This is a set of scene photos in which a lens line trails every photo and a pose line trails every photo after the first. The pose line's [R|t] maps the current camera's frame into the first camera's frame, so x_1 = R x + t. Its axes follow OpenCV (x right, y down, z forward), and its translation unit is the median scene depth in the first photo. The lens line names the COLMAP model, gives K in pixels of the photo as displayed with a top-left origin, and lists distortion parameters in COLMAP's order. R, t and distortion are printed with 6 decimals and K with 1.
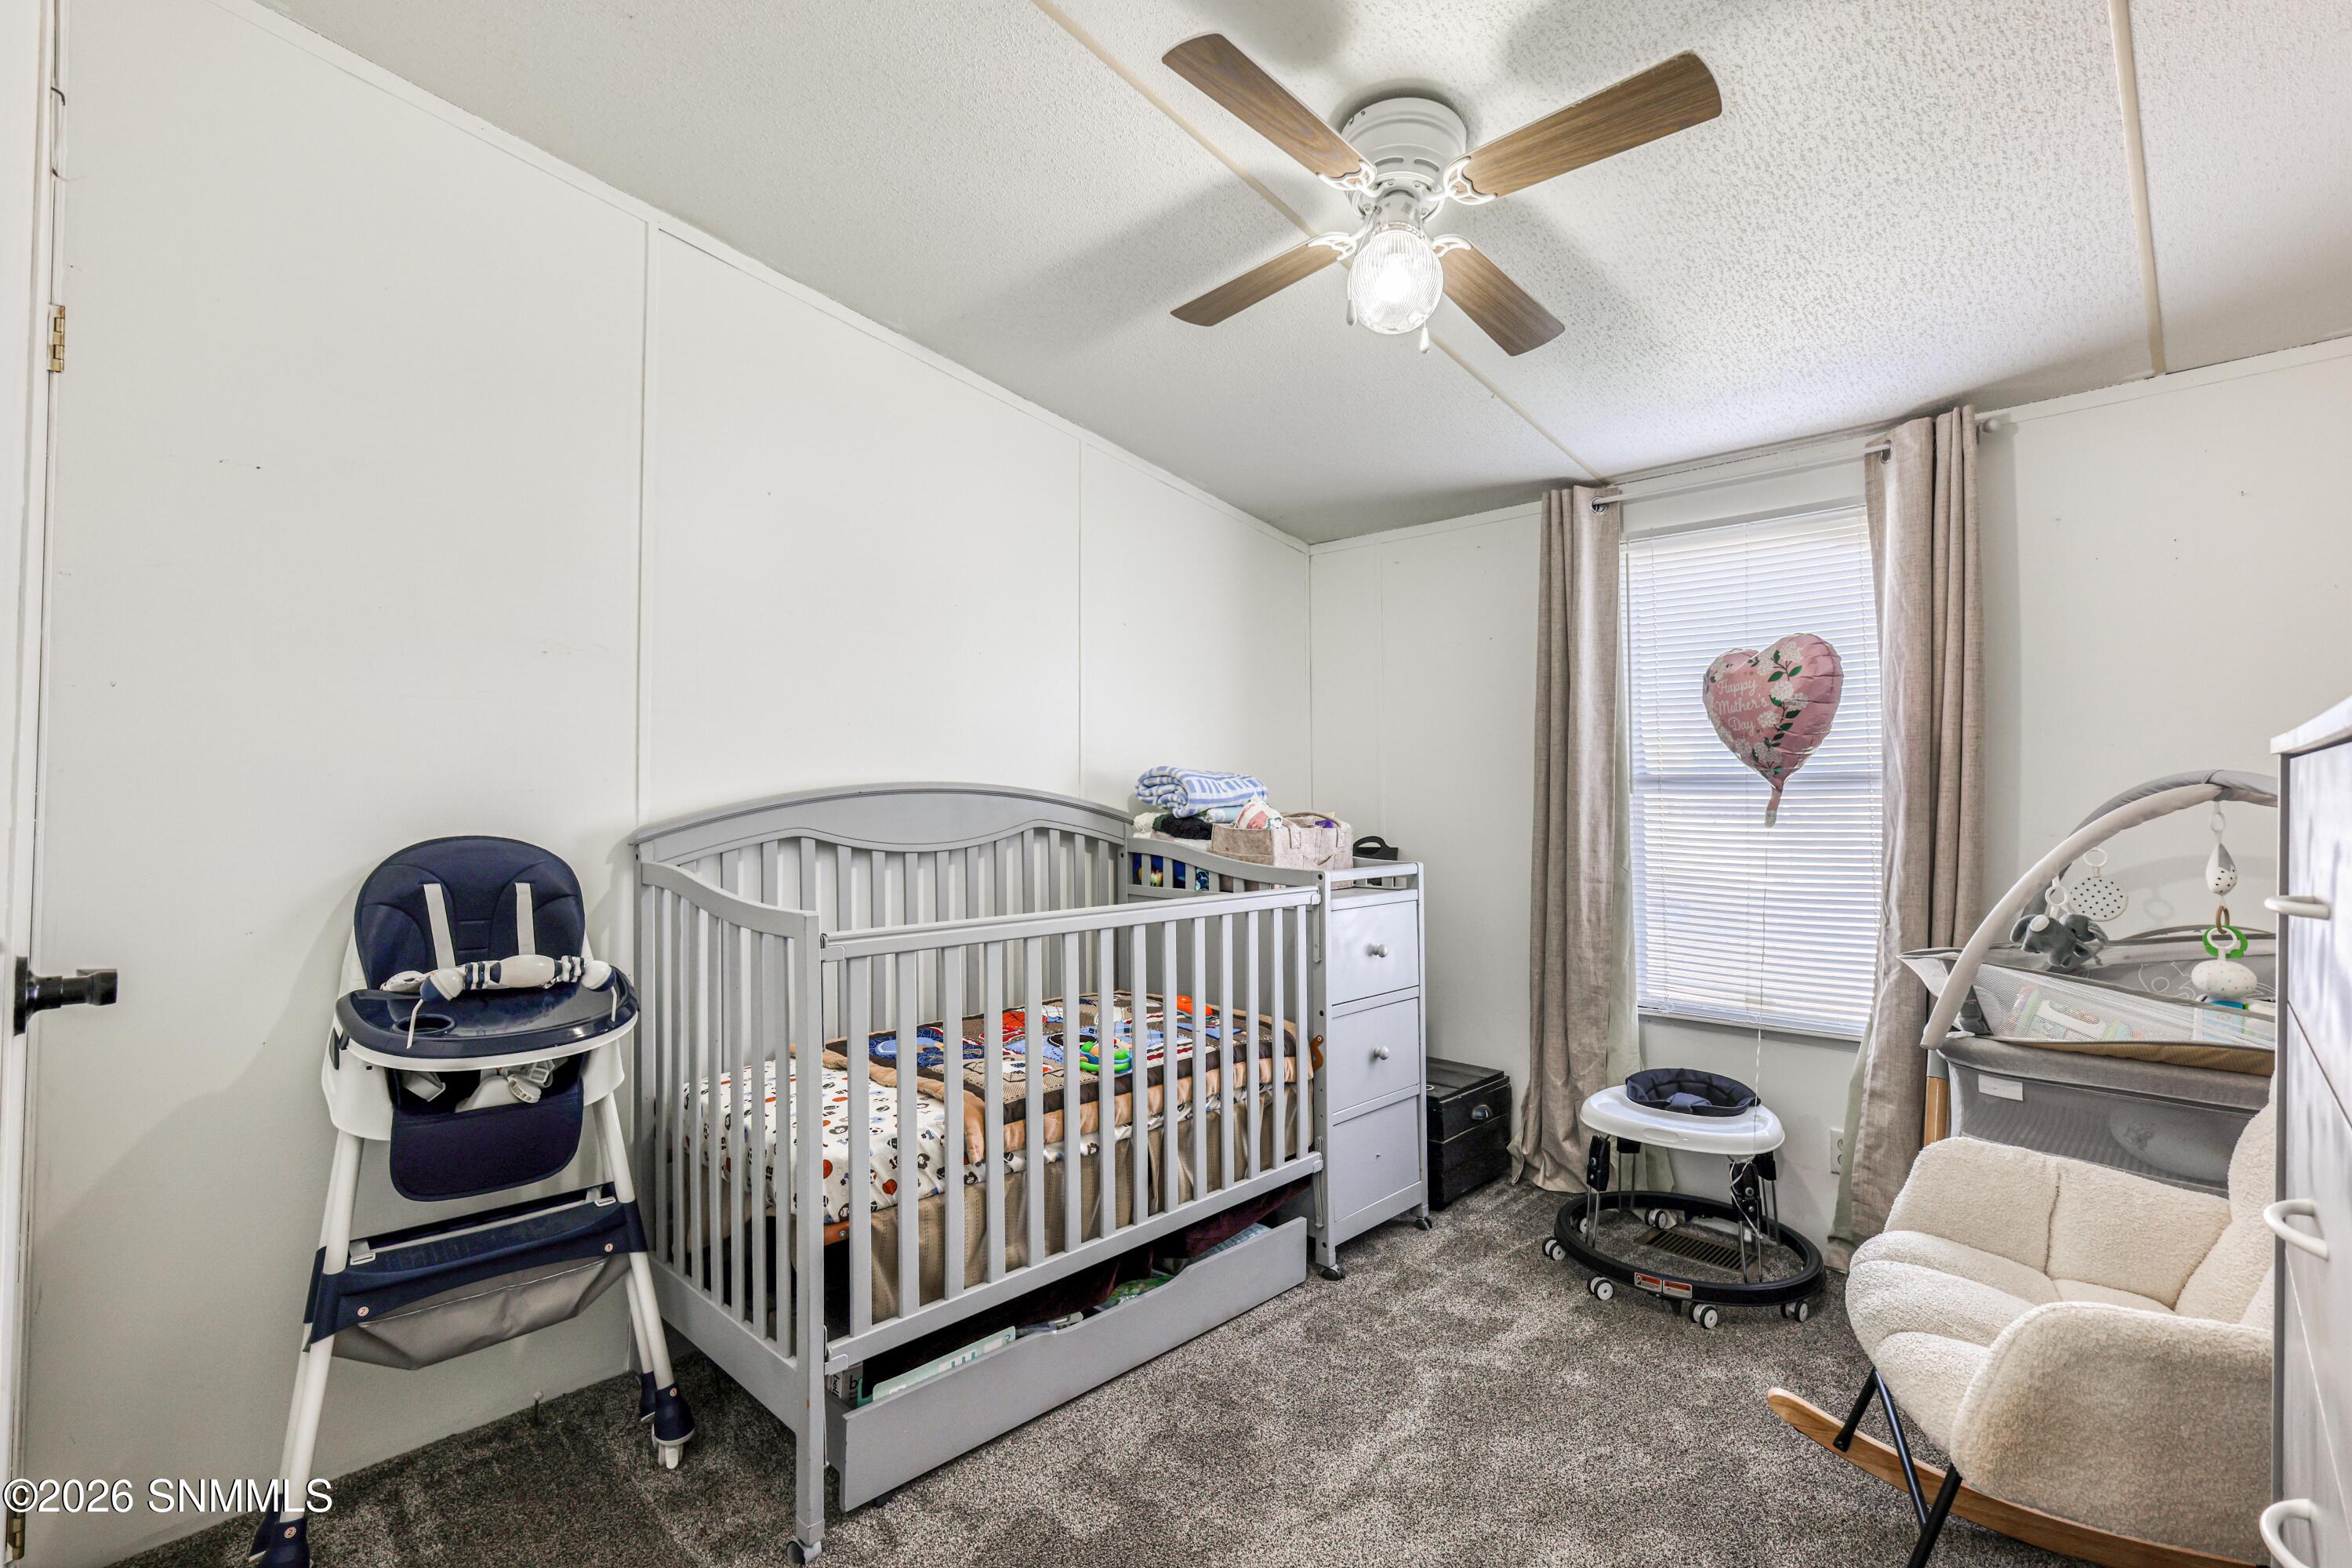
lens RADIAL K [[1056.3, 0, 1184.9], [0, 1056.3, 793.2], [0, 0, 1]] dist [0.008620, -0.000194]
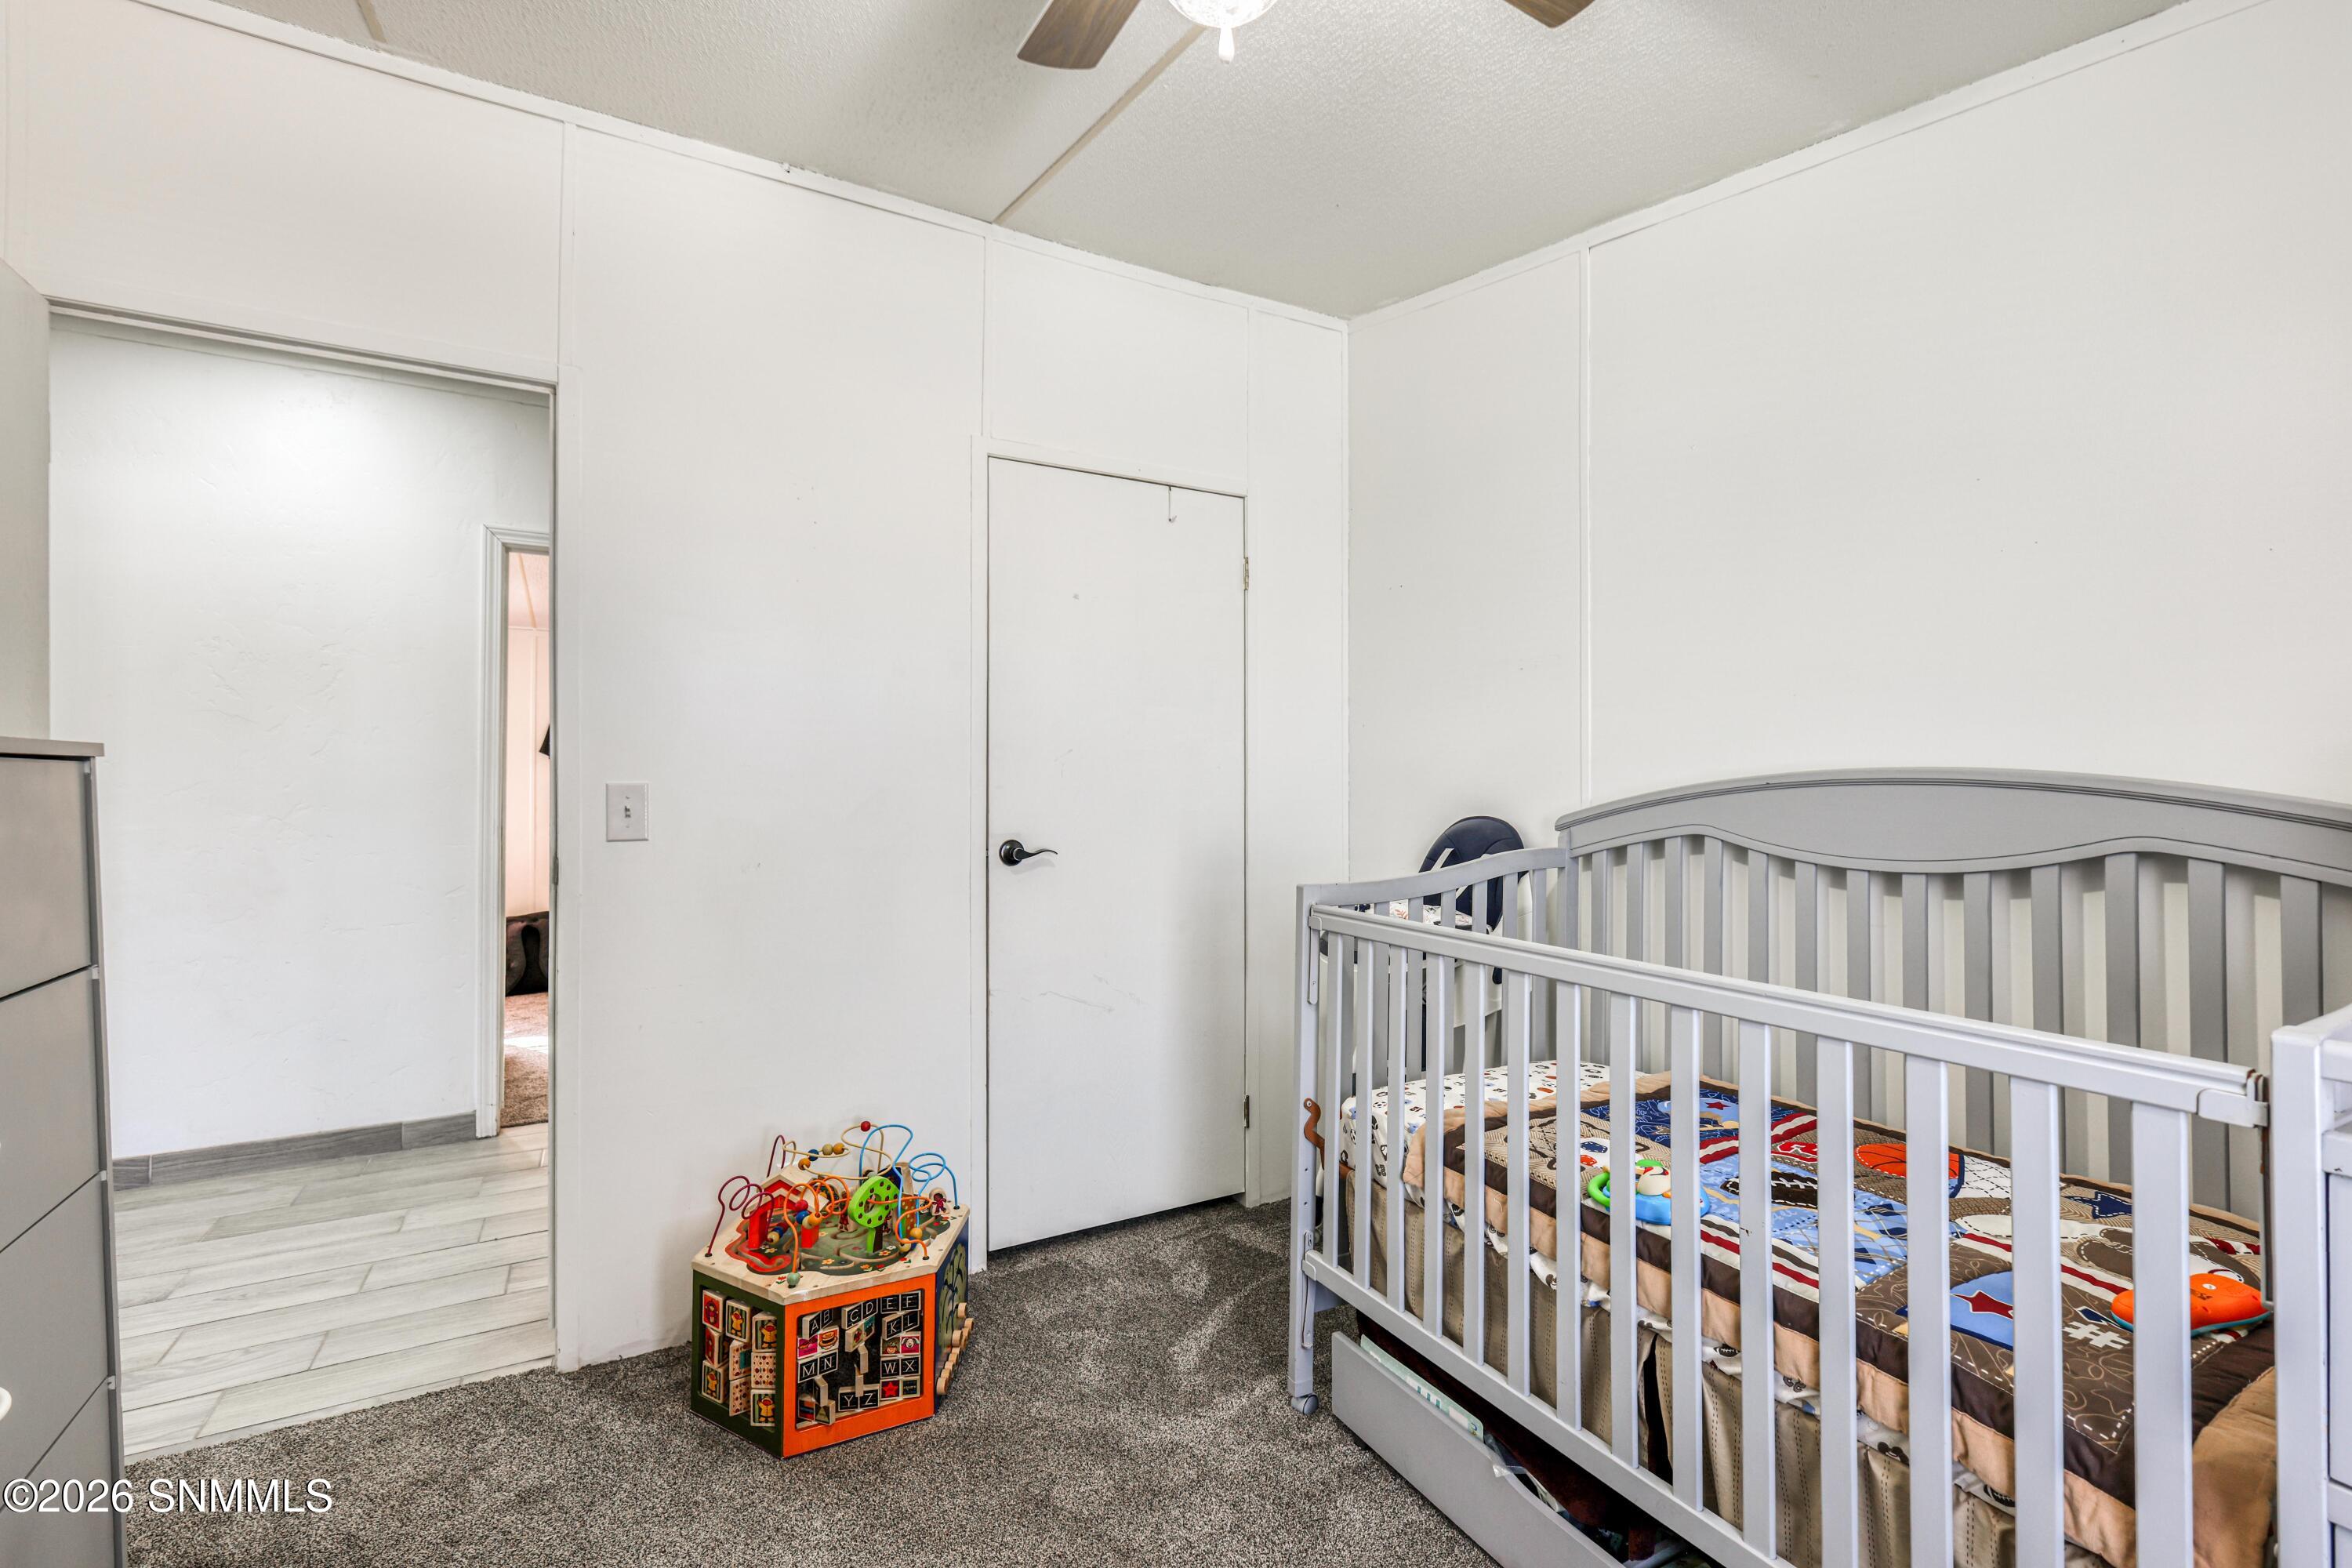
lens RADIAL K [[1056.3, 0, 1183.5], [0, 1056.3, 777.3], [0, 0, 1]] dist [0.008620, -0.000194]
pose [[-0.302855, -0.006088, -0.953017, 0.645153], [0.007608, 0.999932, -0.008806, -0.004015], [0.953006, -0.009917, -0.302788, 0.933411]]
